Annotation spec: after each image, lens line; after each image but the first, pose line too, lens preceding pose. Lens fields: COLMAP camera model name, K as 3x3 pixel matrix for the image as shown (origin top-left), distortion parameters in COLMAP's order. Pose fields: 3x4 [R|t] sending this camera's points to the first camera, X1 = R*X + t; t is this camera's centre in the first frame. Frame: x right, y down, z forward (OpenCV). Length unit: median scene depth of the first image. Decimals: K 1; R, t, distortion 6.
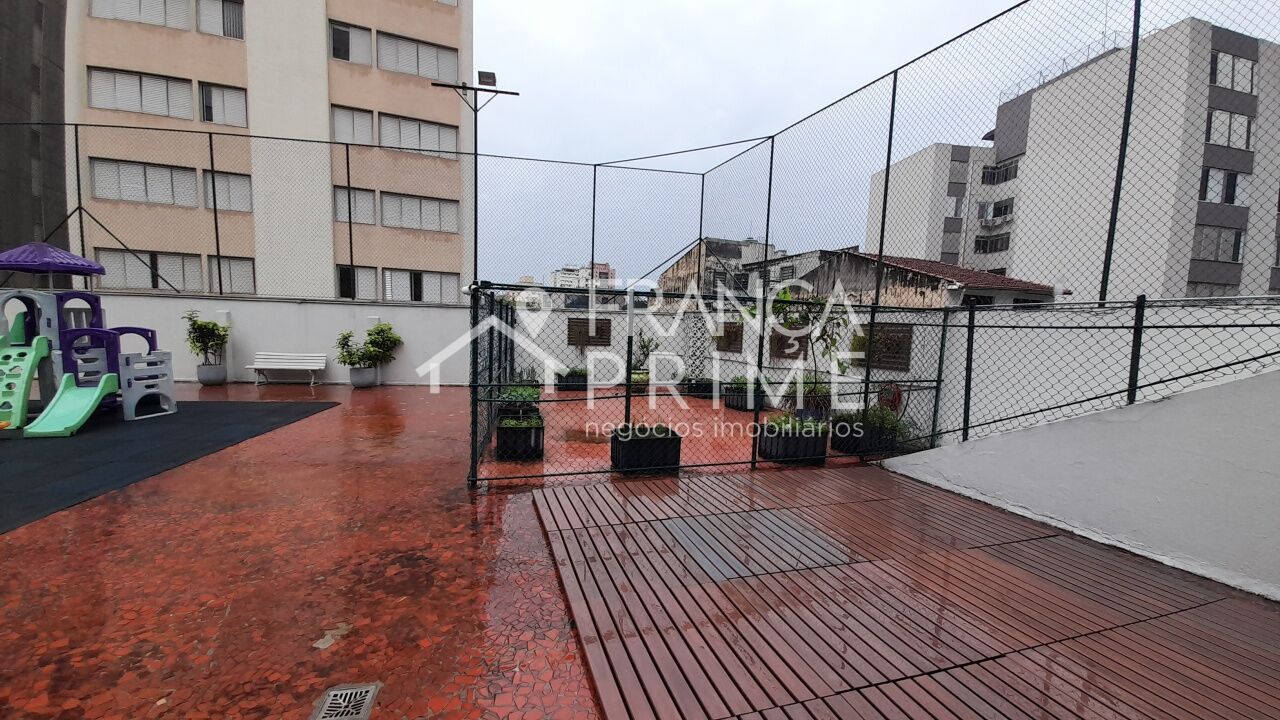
lens RADIAL K [[517.2, 0, 647.0], [0, 517.2, 390.8], [0, 0, 1]] dist [0.018132, -0.016418]
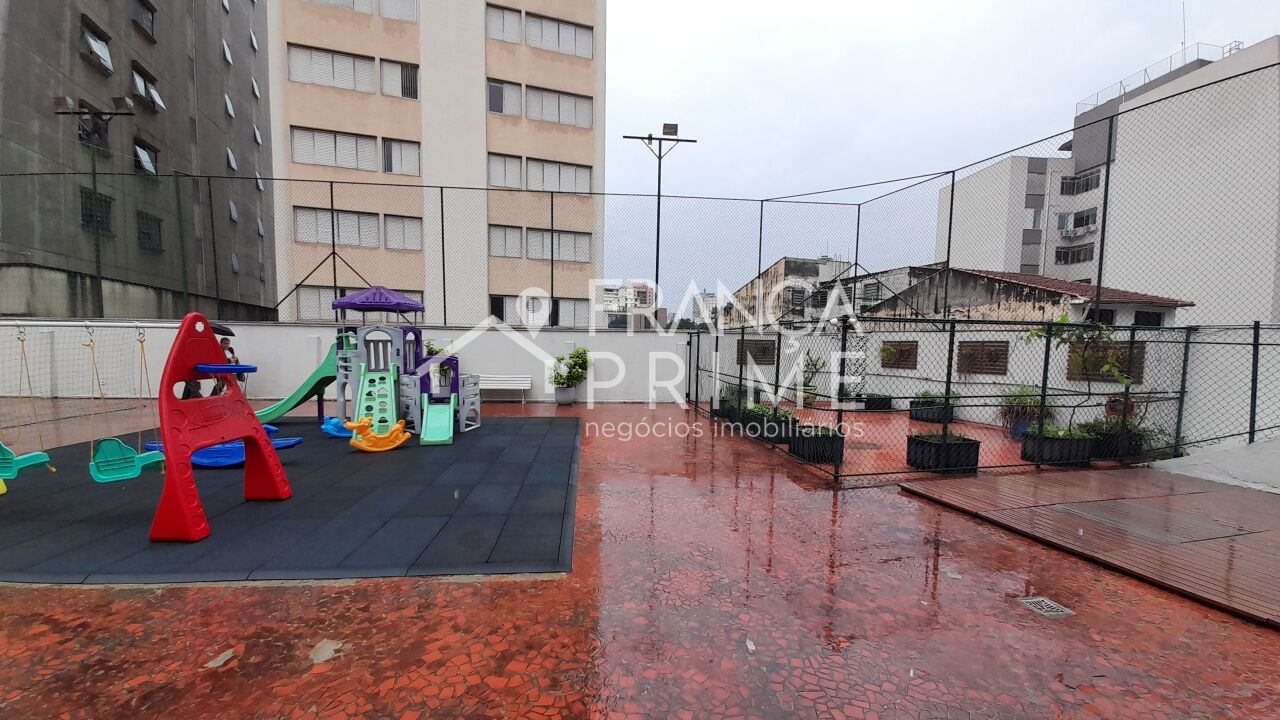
lens RADIAL K [[517.2, 0, 647.0], [0, 517.2, 390.8], [0, 0, 1]] dist [0.018132, -0.016418]
pose [[0.997359, -0.011033, -0.071785, -0.188776], [0.008615, 0.999388, -0.033911, 0.002267], [0.072115, 0.033203, 0.996843, -0.070911]]
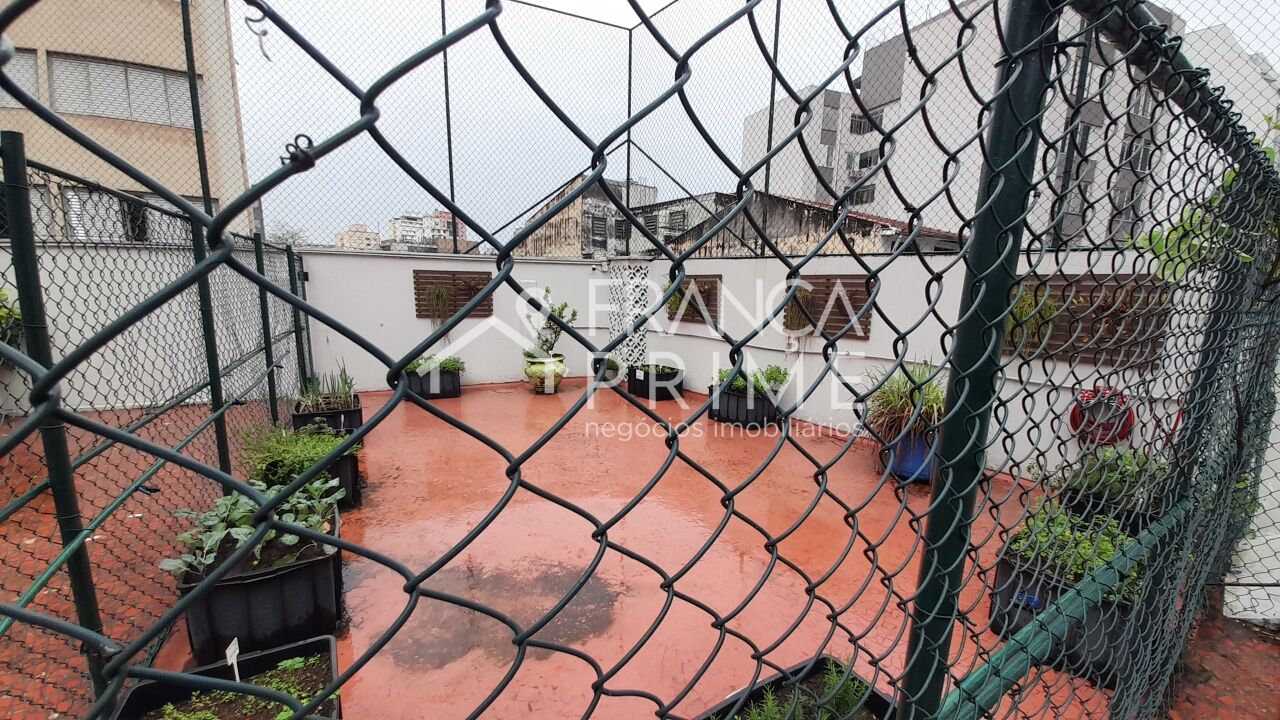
lens RADIAL K [[517.2, 0, 647.0], [0, 517.2, 390.8], [0, 0, 1]] dist [0.018132, -0.016418]
pose [[0.965346, -0.064629, 0.252845, -0.048550], [0.042632, 0.994889, 0.091538, -0.032270], [-0.257469, -0.077586, 0.963167, 0.250779]]
